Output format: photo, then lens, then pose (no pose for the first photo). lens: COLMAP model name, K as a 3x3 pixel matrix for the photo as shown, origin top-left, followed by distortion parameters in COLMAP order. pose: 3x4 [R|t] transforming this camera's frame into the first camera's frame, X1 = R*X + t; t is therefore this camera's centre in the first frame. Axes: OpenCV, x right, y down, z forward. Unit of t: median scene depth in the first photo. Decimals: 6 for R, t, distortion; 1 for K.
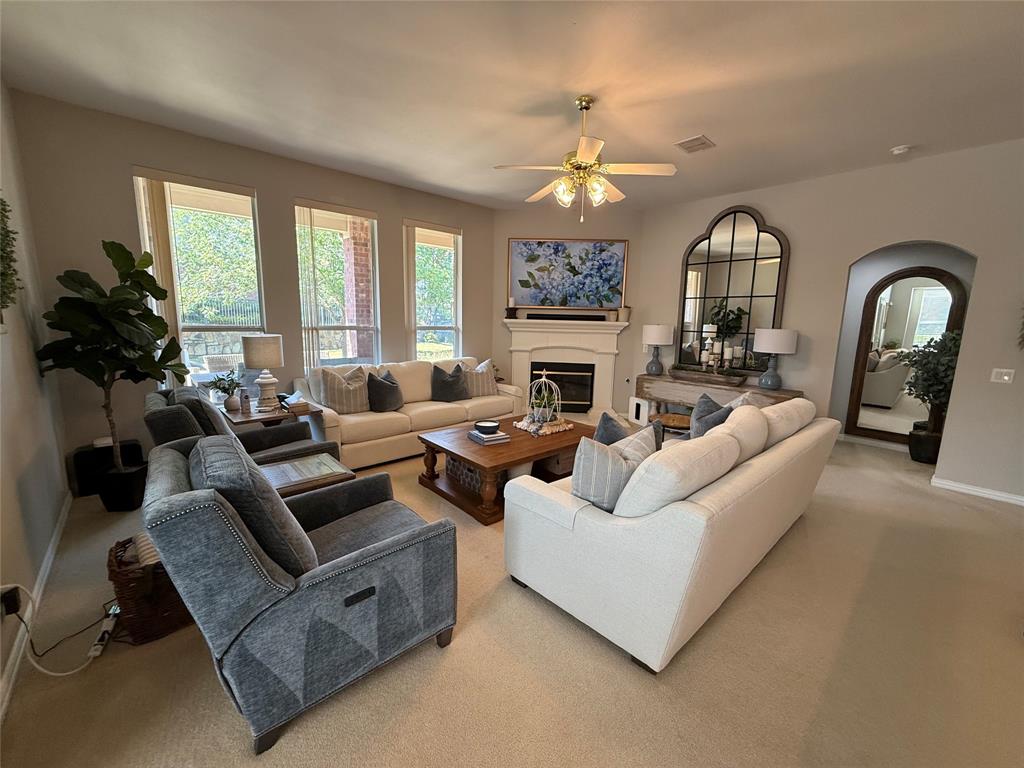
lens RADIAL K [[407.7, 0, 513.4], [0, 407.7, 381.7], [0, 0, 1]] dist [-0.000963, 0.001021]
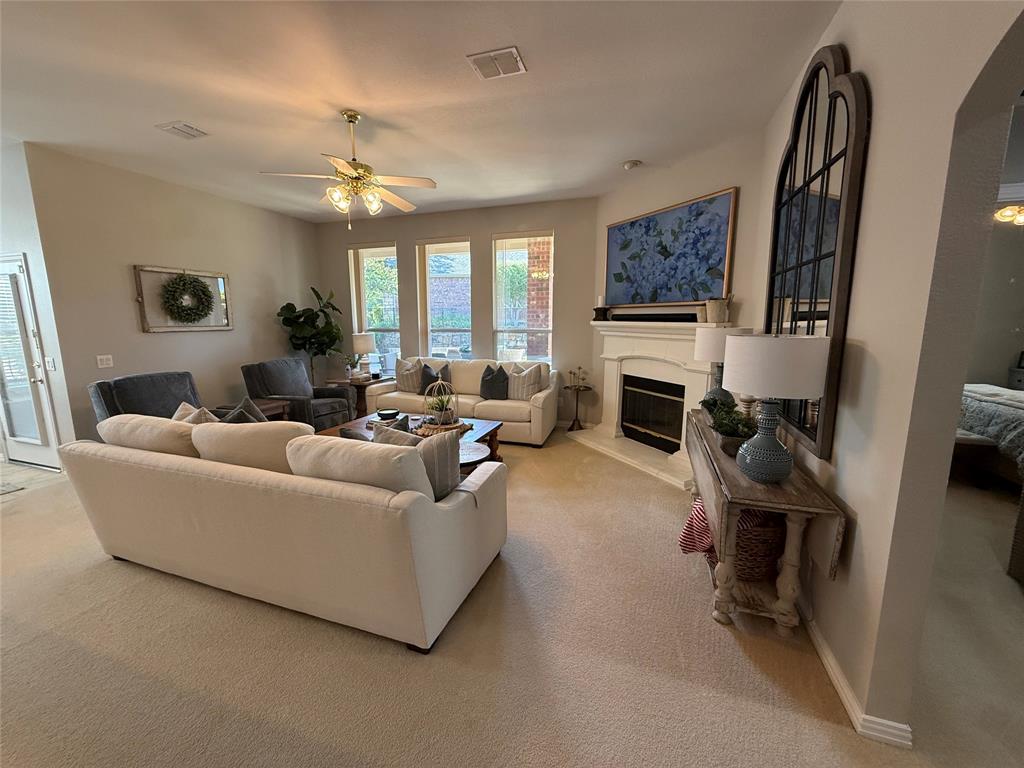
lens RADIAL K [[407.7, 0, 510.2], [0, 407.7, 380.4], [0, 0, 1]] dist [-0.000963, 0.001021]
pose [[0.487036, 0.109555, -0.866484, 0.658483], [-0.121000, 0.990998, 0.057286, -0.057553], [0.864959, 0.076945, 0.495908, 0.428669]]
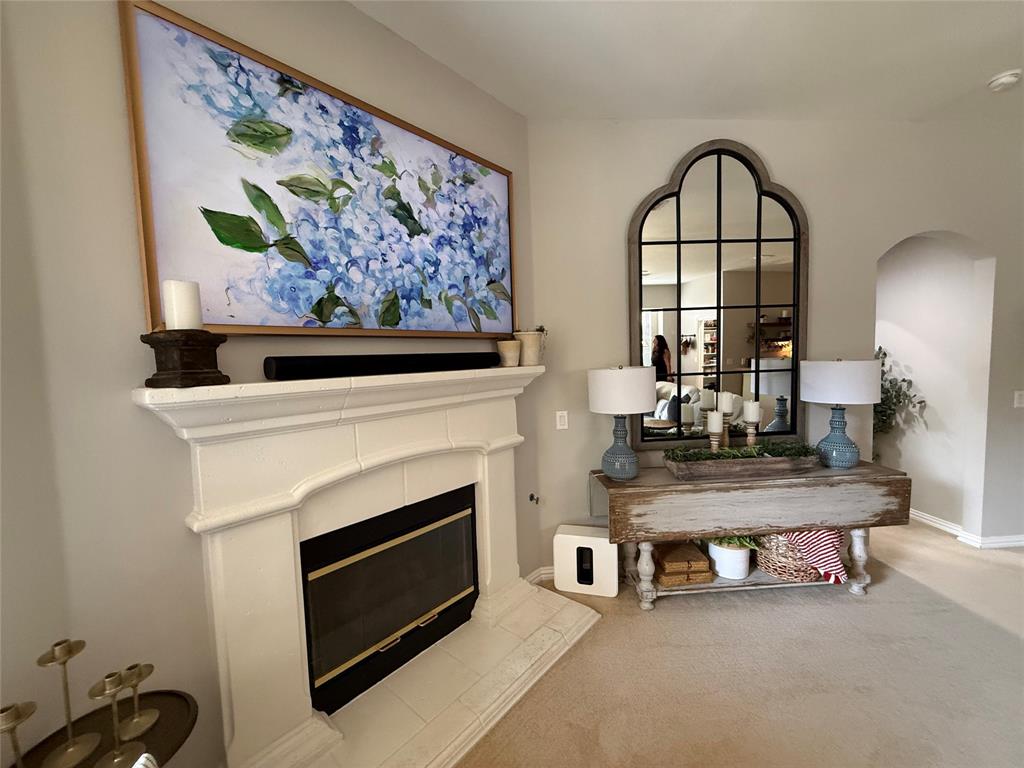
lens RADIAL K [[407.7, 0, 509.4], [0, 407.7, 382.8], [0, 0, 1]] dist [-0.000963, 0.001021]
pose [[0.620821, -0.094325, 0.778257, -0.064915], [0.170861, 0.985150, -0.016897, -0.125793], [-0.765106, 0.143463, 0.627719, 0.755281]]
